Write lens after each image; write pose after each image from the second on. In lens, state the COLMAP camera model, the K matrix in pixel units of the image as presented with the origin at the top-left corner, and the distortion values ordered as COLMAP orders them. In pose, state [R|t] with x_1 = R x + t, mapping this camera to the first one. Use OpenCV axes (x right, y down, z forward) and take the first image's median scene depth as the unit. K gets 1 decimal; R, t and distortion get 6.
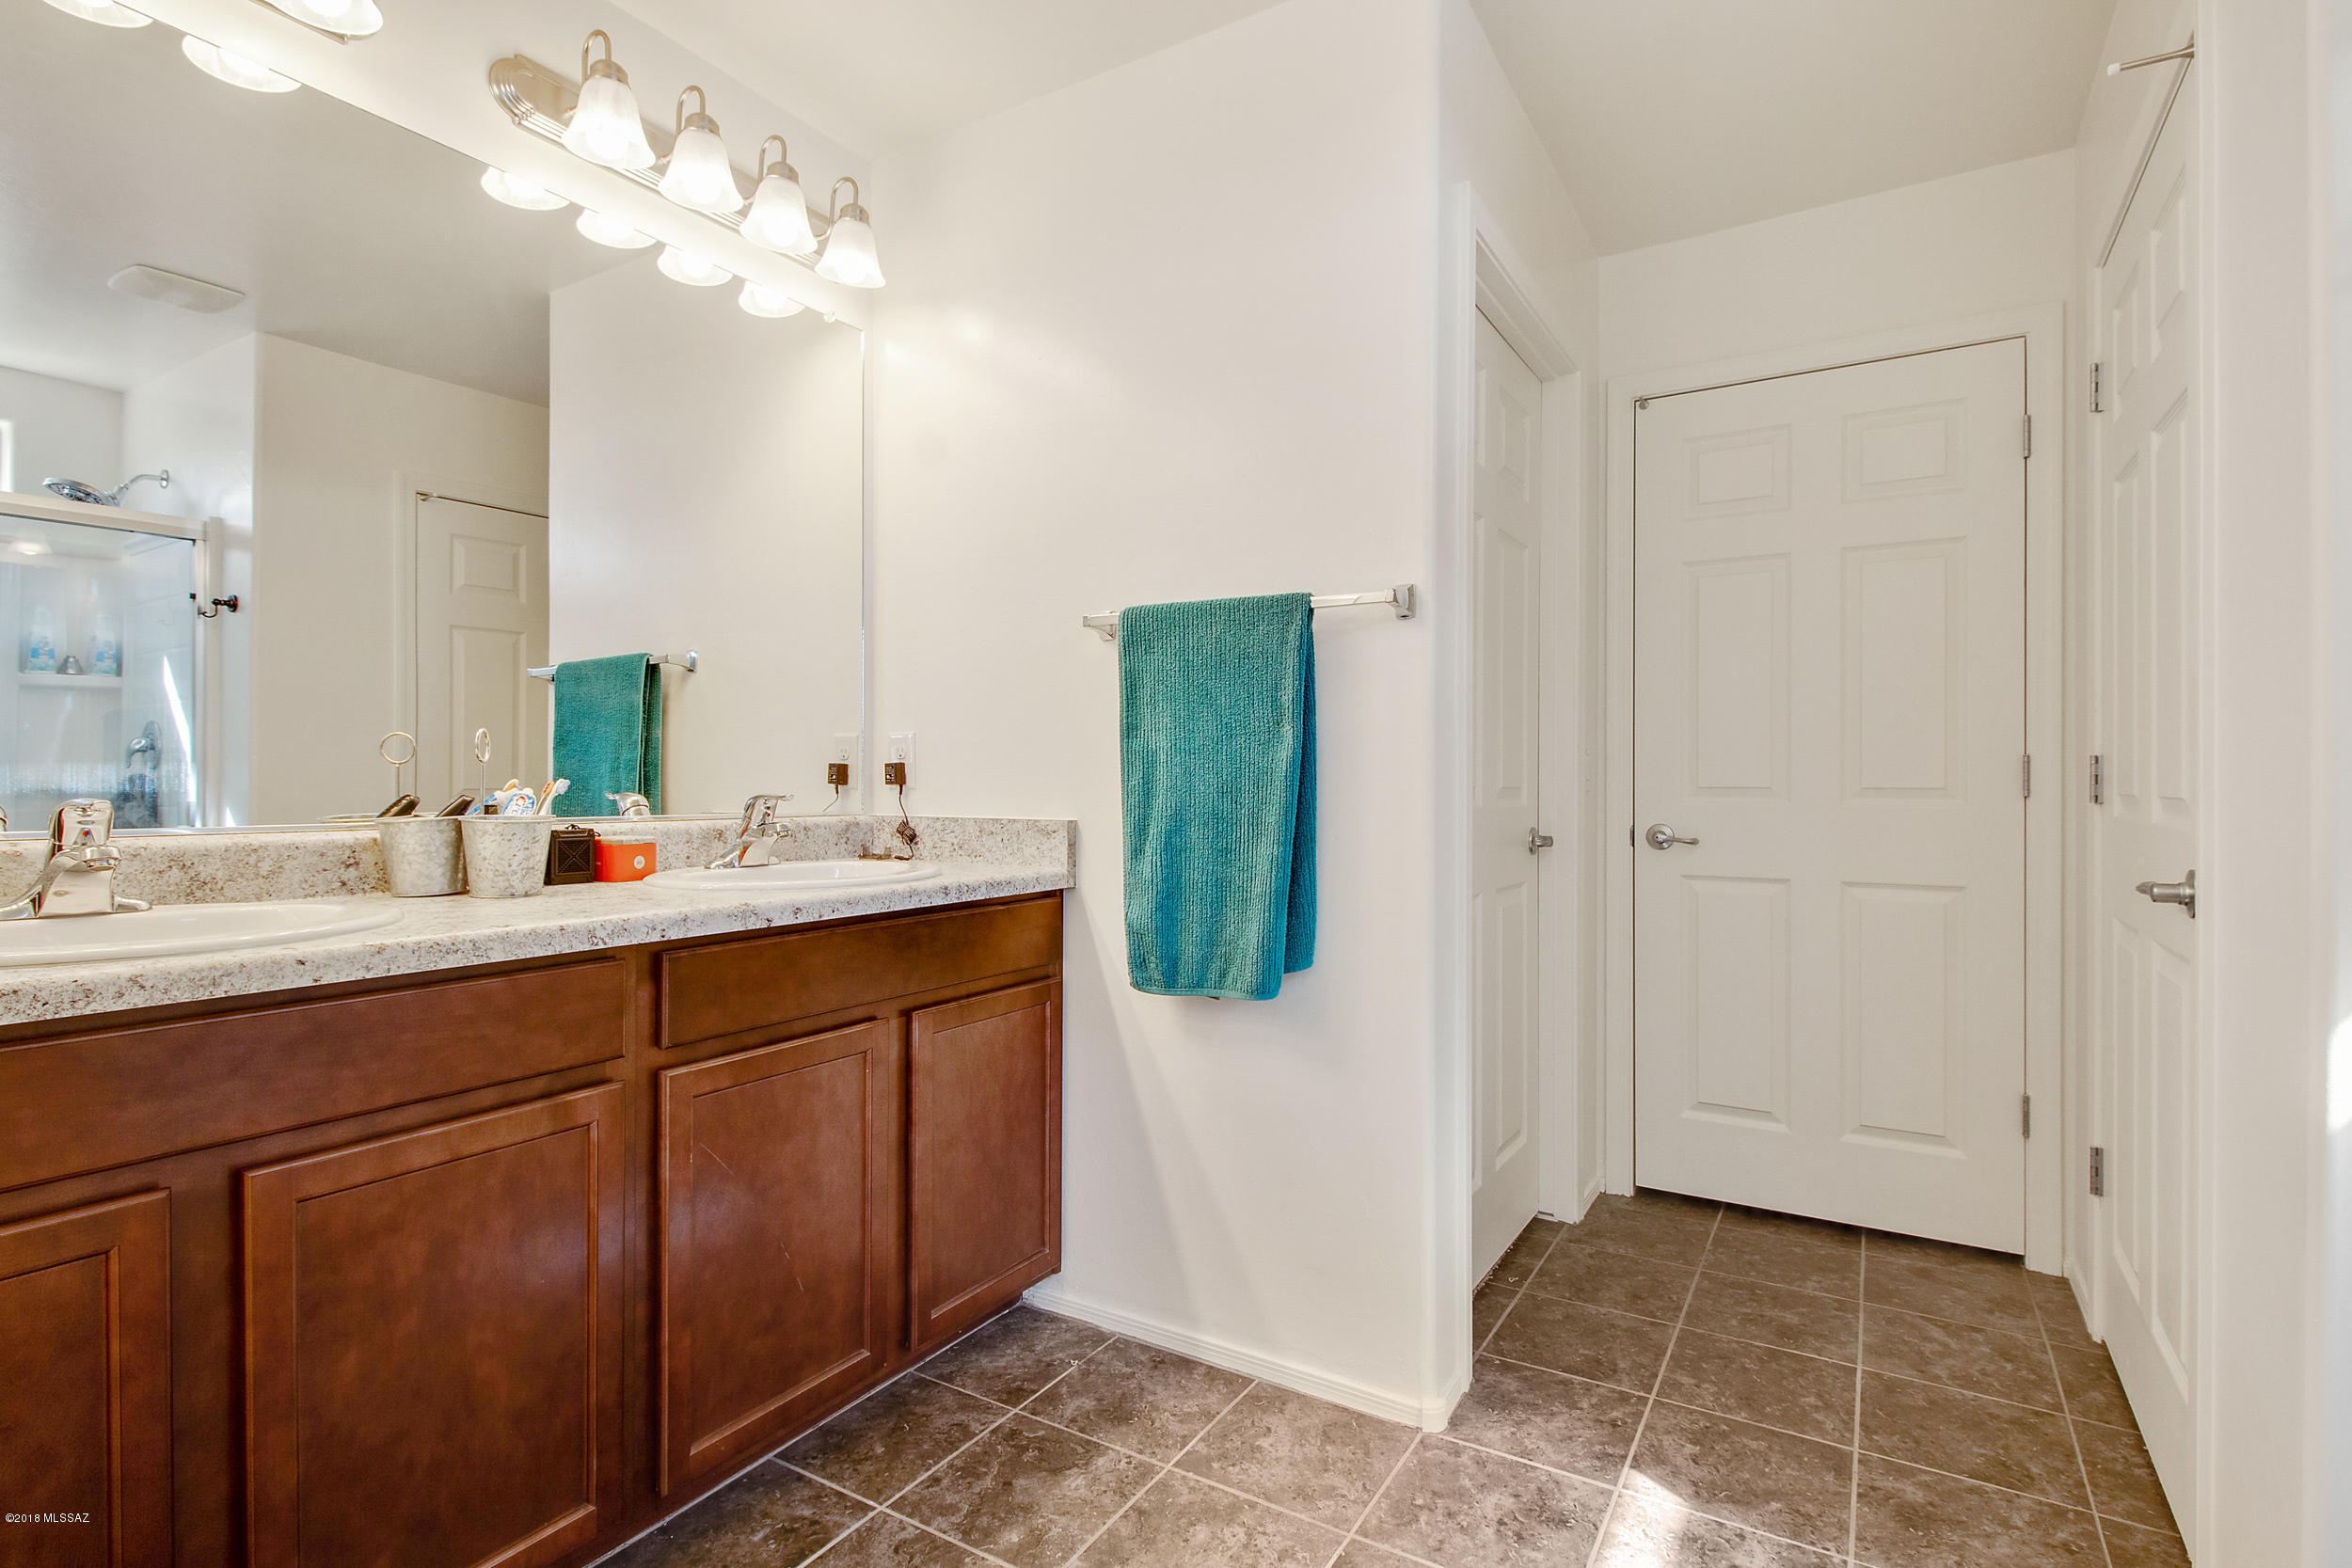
lens RADIAL K [[1112.8, 0, 1176.0], [0, 1112.8, 784.0], [0, 0, 1]] dist [0.002014, 0.000051]
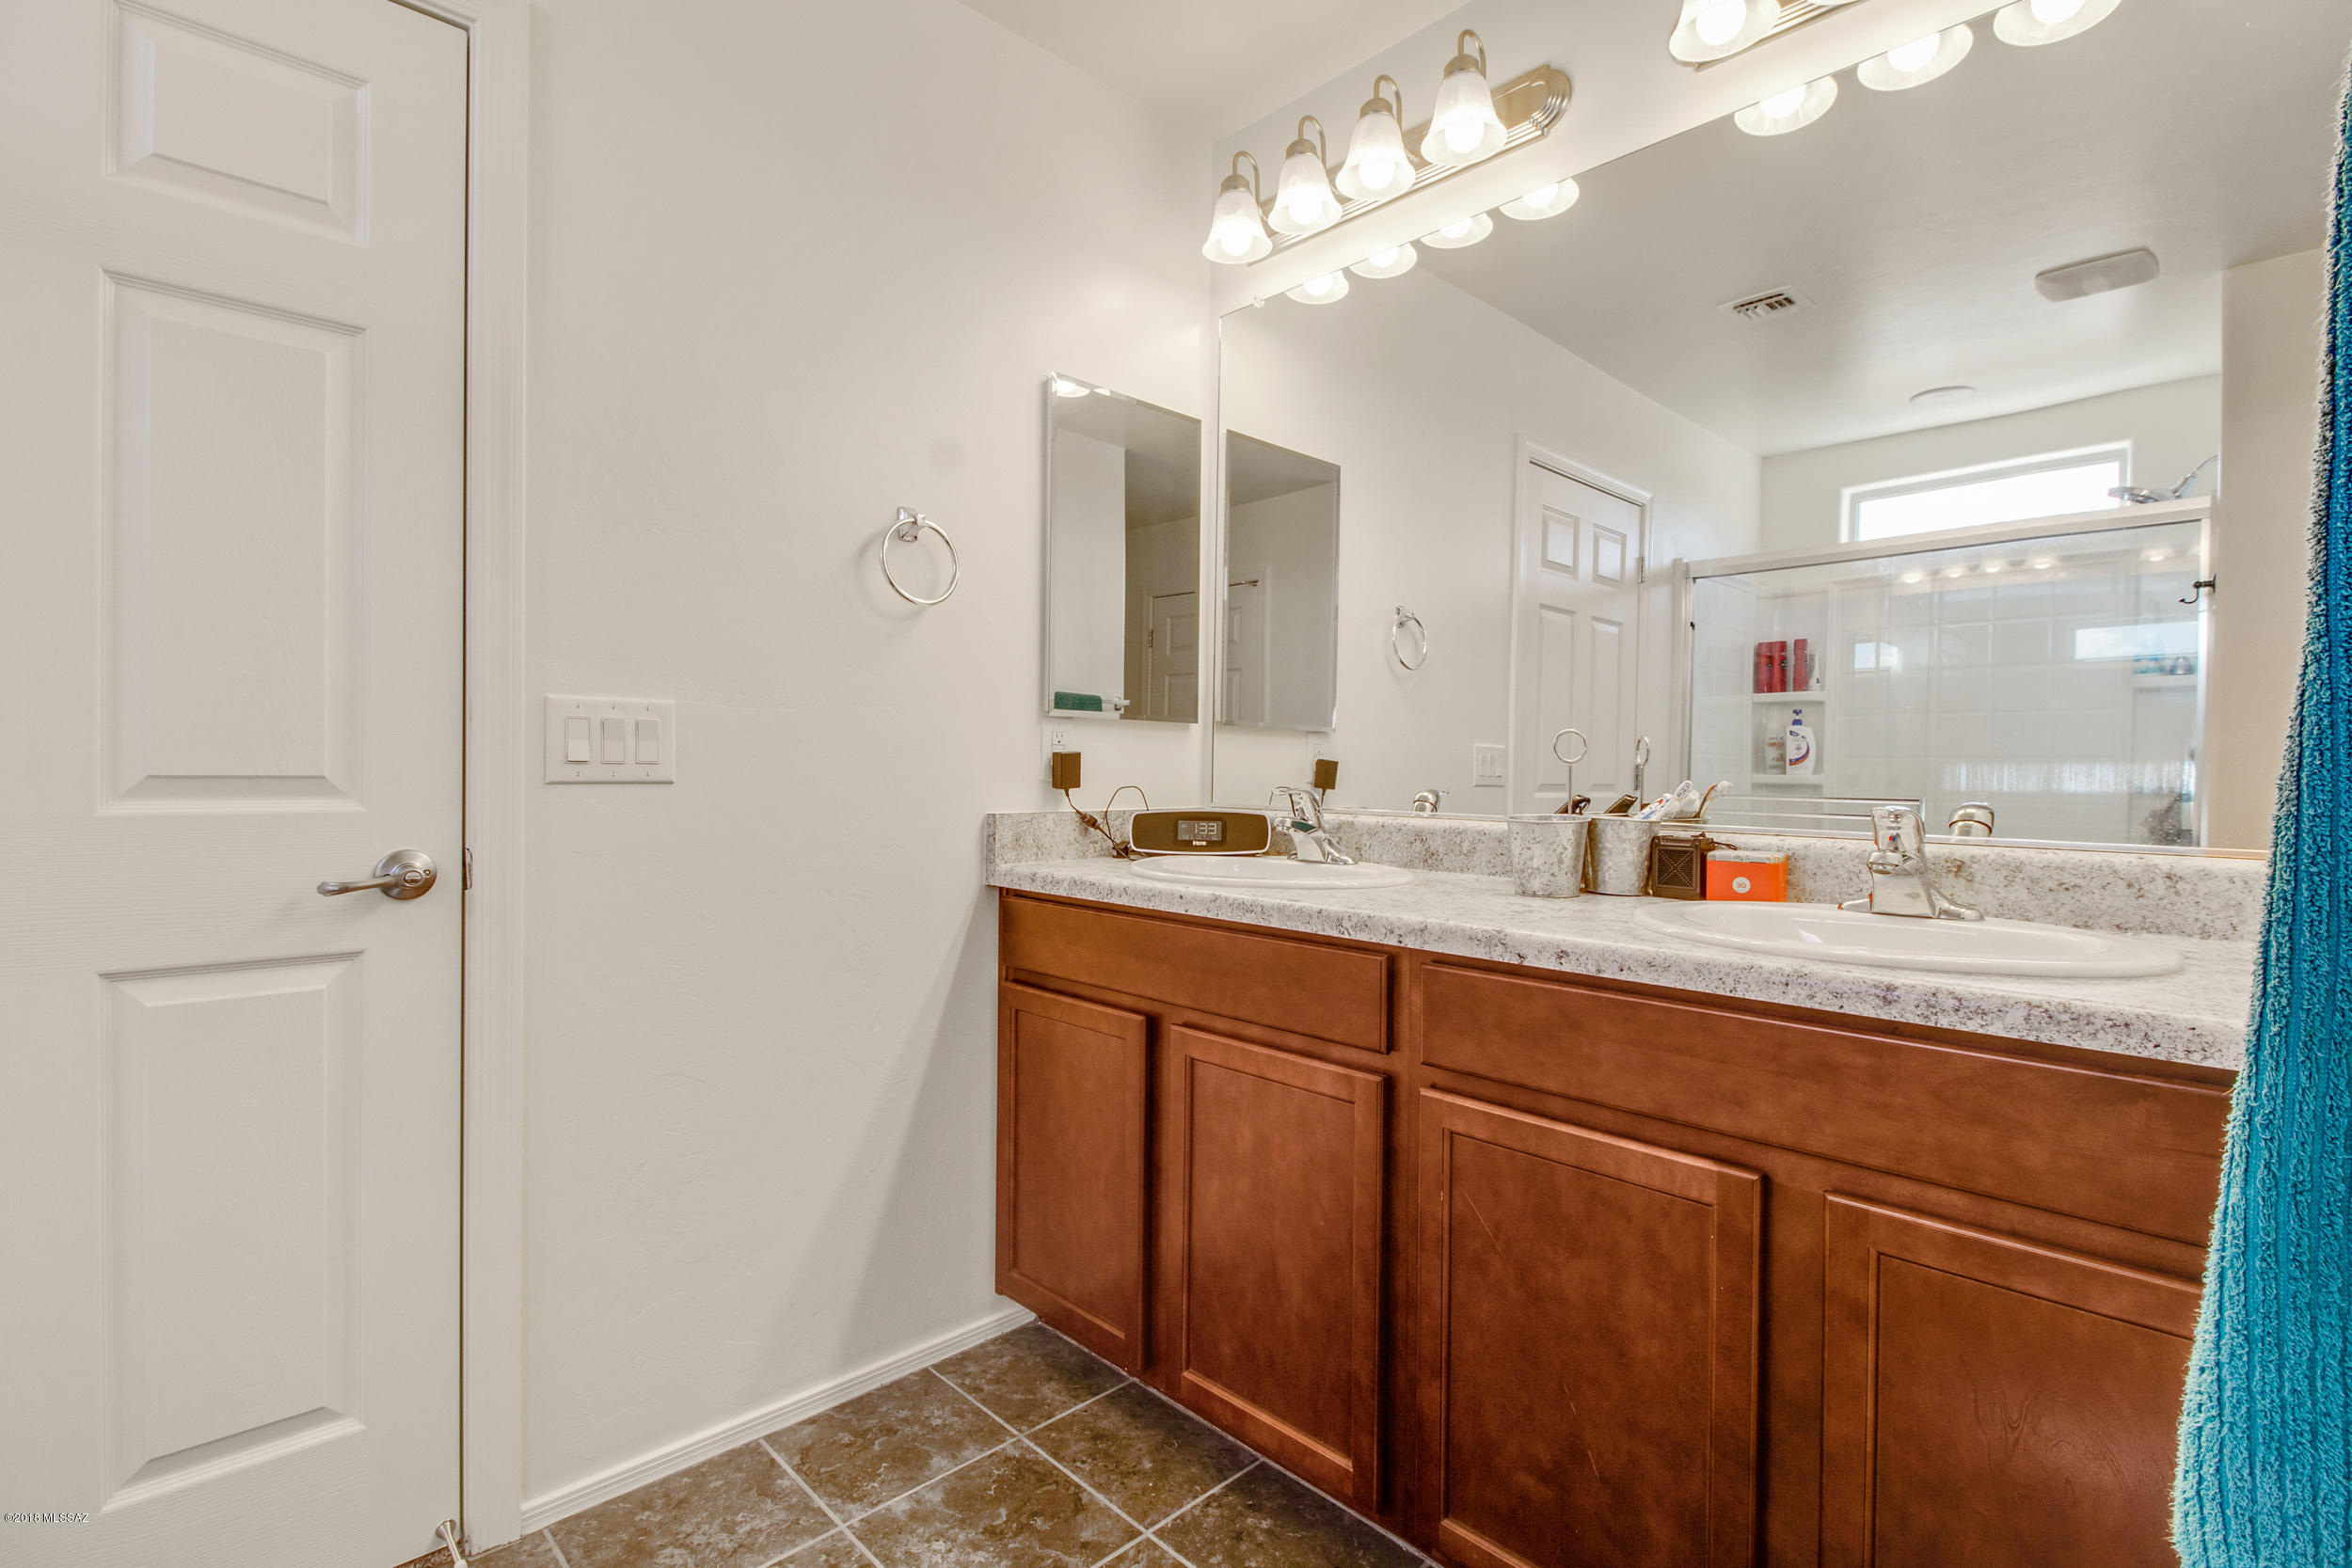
lens RADIAL K [[1112.8, 0, 1176.0], [0, 1112.8, 784.0], [0, 0, 1]] dist [0.002014, 0.000051]
pose [[-0.242958, 0.009370, -0.969992, 0.494400], [-0.014894, 0.999799, 0.013388, -0.008836], [0.969923, 0.017700, -0.242769, 1.001759]]
